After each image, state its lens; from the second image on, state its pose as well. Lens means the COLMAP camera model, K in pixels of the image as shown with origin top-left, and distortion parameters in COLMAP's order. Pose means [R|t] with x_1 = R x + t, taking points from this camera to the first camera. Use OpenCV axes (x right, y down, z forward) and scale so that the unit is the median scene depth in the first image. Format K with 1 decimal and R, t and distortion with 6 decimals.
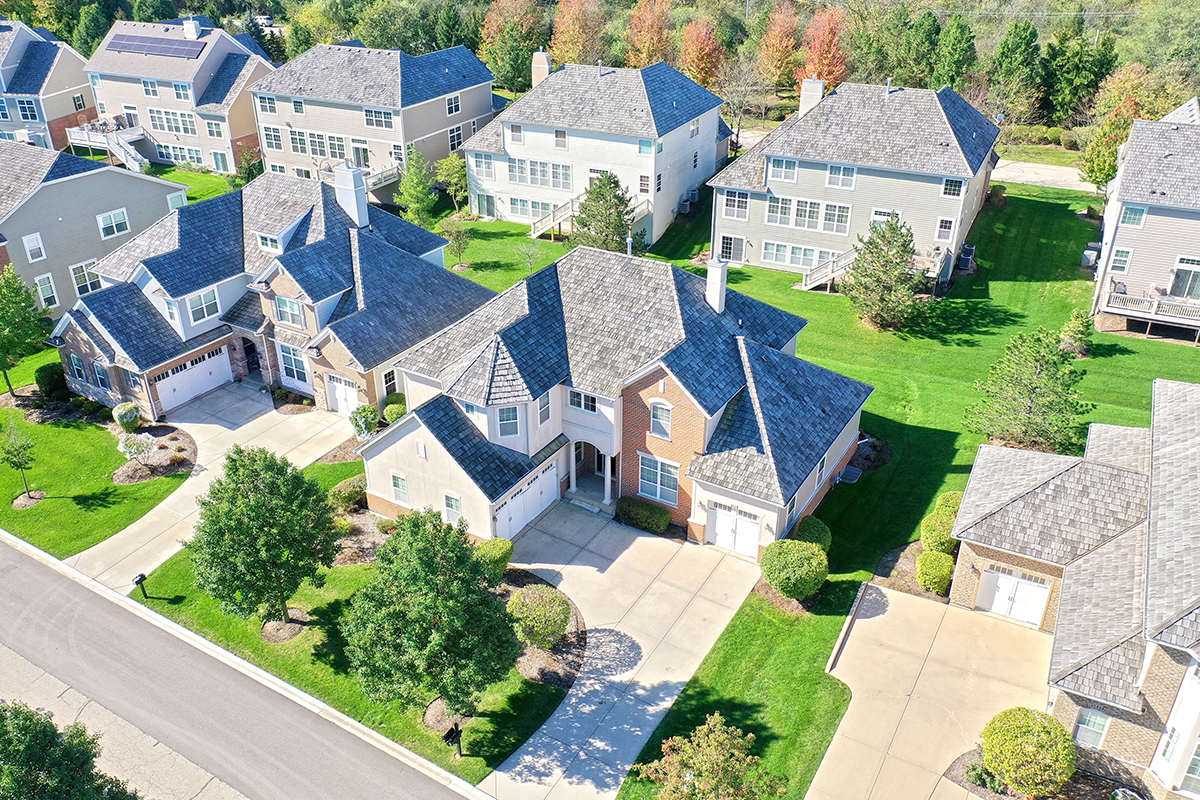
lens RADIAL K [[954.9, 0, 598.2], [0, 954.9, 397.2], [0, 0, 1]] dist [0.015135, 0.003523]
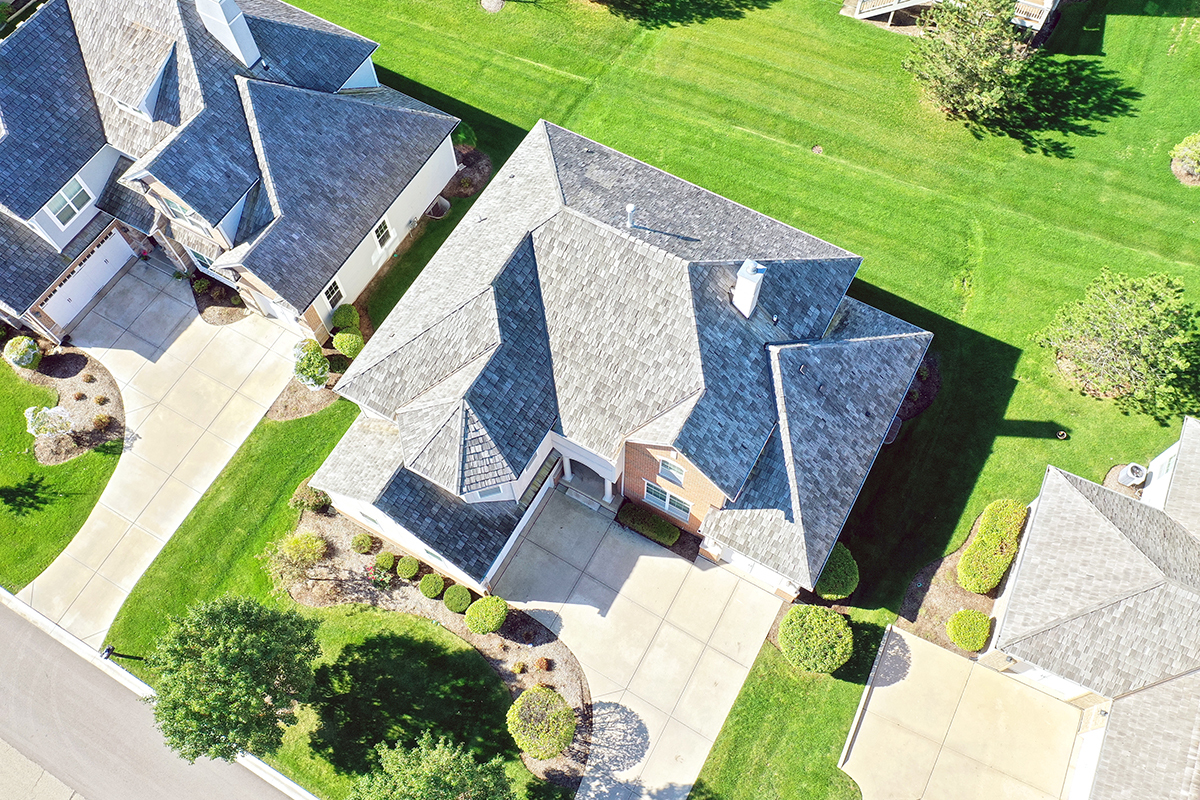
lens RADIAL K [[954.6, 0, 599.0], [0, 954.6, 397.5], [0, 0, 1]] dist [0.014156, -0.004645]
pose [[0.999434, -0.033634, 0.000490, 0.003983], [0.027172, 0.815842, 0.577637, -0.494932], [-0.019828, -0.577297, 0.816294, 0.349590]]
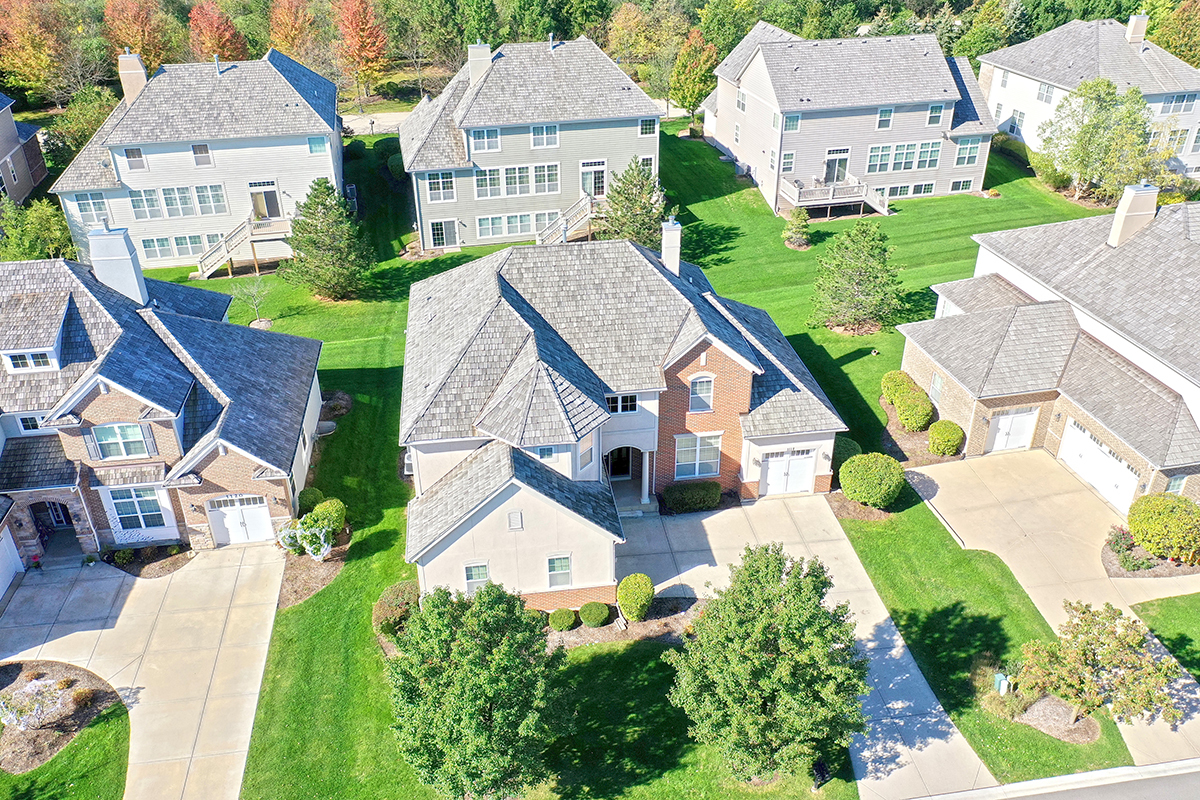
lens RADIAL K [[943.0, 0, 597.2], [0, 943.0, 400.8], [0, 0, 1]] dist [0.019796, -0.005946]
pose [[0.773837, -0.326215, 0.542918, -0.518035], [0.310238, 0.942521, 0.124128, -0.116954], [-0.552203, 0.072379, 0.830562, 0.260494]]
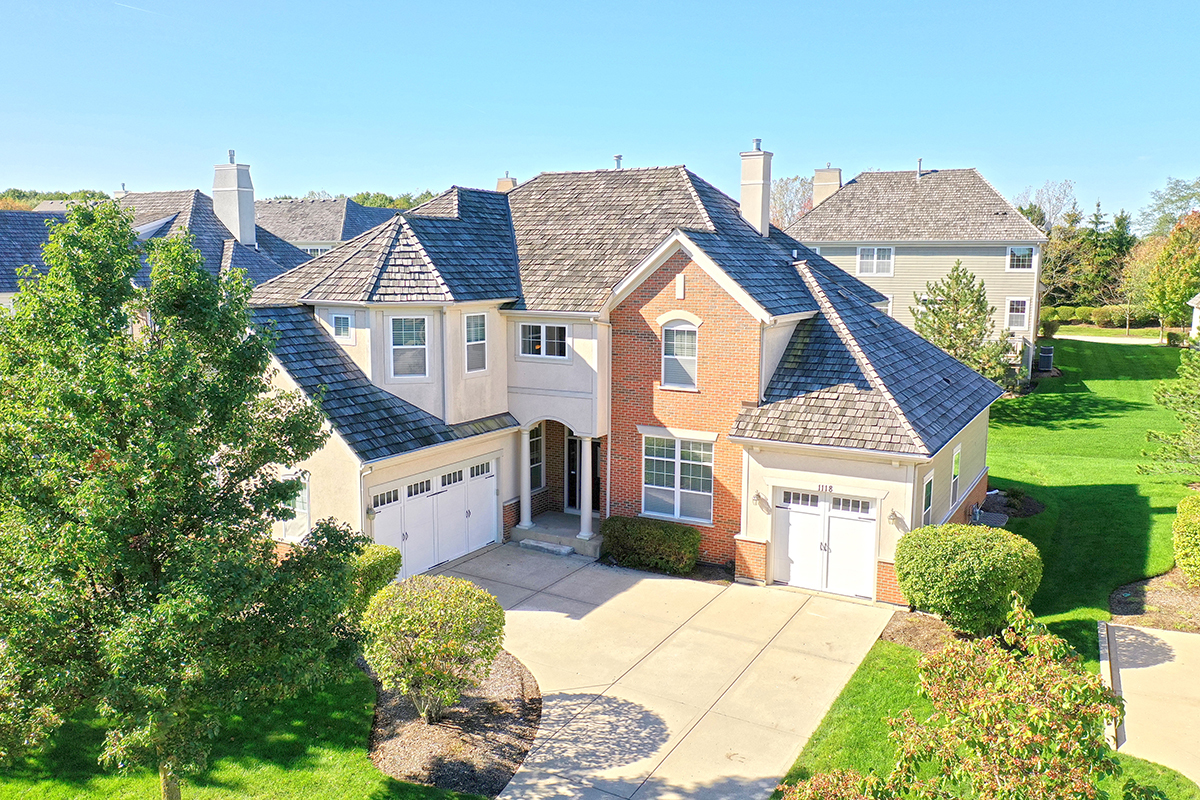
lens RADIAL K [[954.6, 0, 599.0], [0, 954.6, 397.5], [0, 0, 1]] dist [0.014156, -0.004645]
pose [[0.999618, 0.002459, 0.027535, 0.001816], [0.007239, 0.938000, -0.346560, 0.237690], [-0.026680, 0.346626, 0.937624, 0.461366]]
